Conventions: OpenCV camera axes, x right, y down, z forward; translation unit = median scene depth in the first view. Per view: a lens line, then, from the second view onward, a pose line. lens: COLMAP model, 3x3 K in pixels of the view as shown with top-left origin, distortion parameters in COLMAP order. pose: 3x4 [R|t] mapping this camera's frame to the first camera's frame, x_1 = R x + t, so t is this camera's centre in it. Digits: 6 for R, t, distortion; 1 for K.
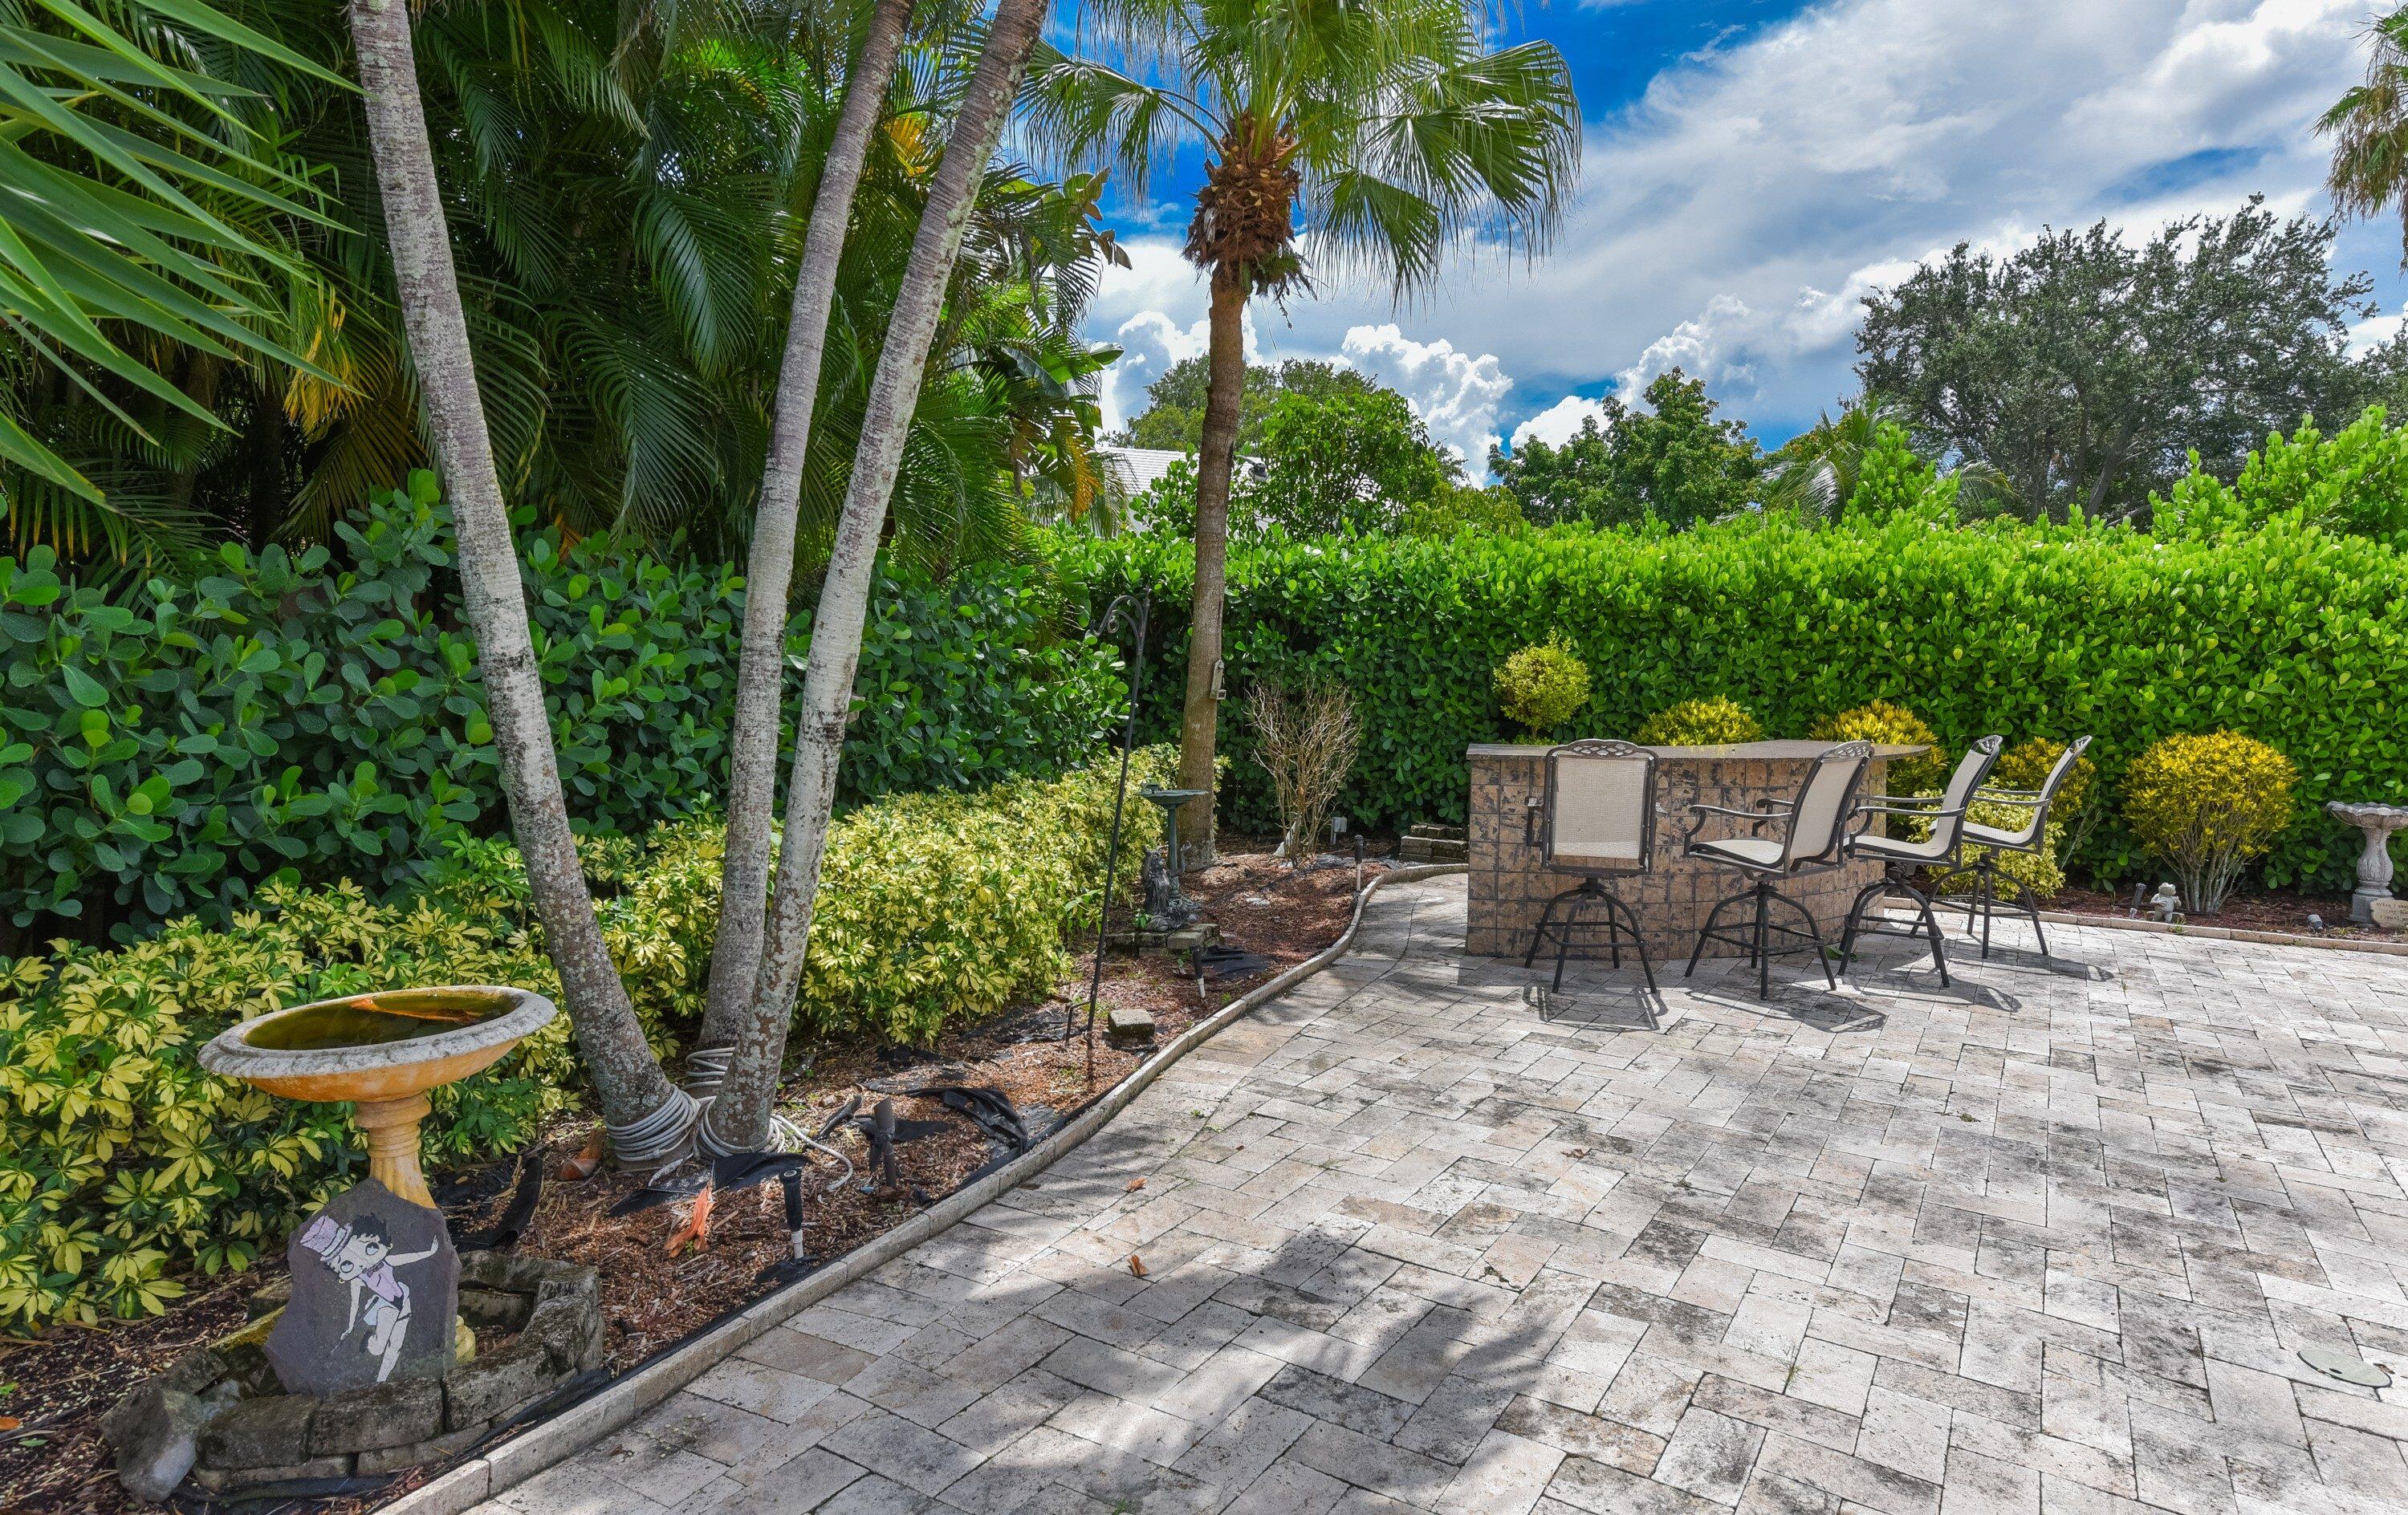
lens RADIAL K [[1303.1, 0, 1204.0], [0, 1303.1, 757.5], [0, 0, 1]] dist [0.004555, 0.000903]
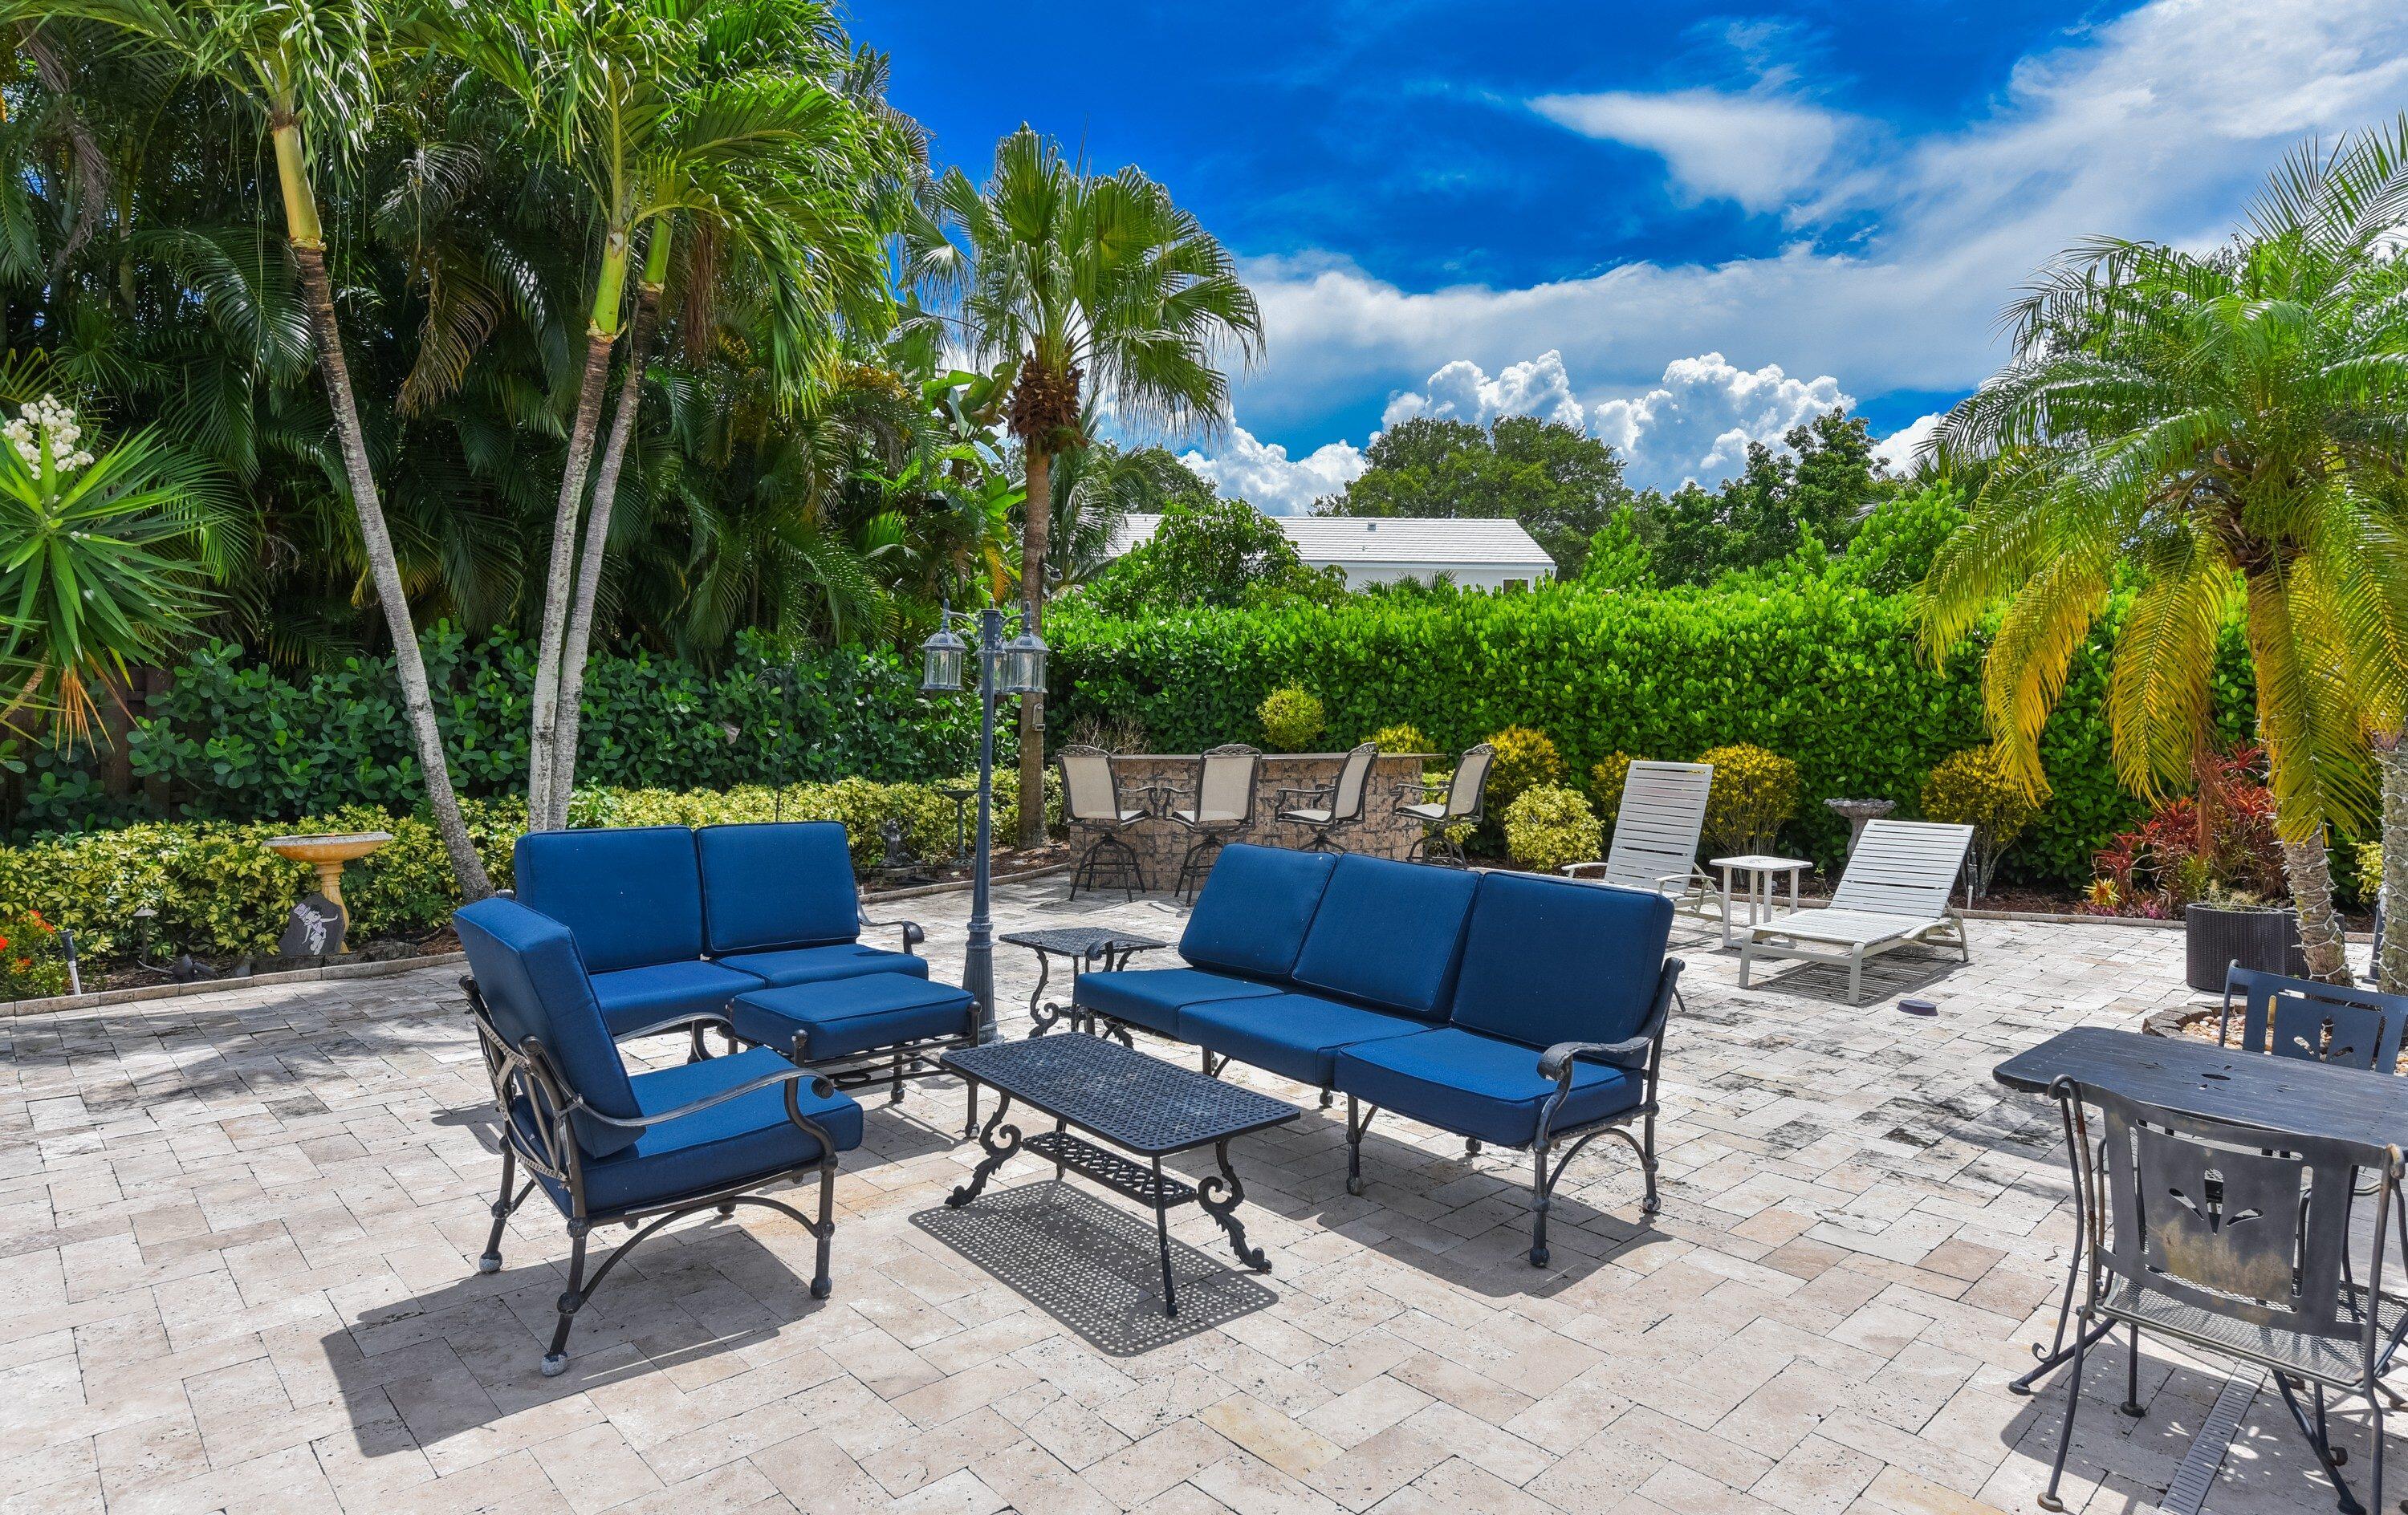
lens RADIAL K [[1303.1, 0, 1204.0], [0, 1303.1, 757.5], [0, 0, 1]] dist [0.004555, 0.000903]
pose [[0.972316, -0.008651, -0.233510, 1.184604], [-0.000171, 0.999288, -0.037730, 0.090047], [0.233670, 0.036725, 0.971622, -0.816101]]
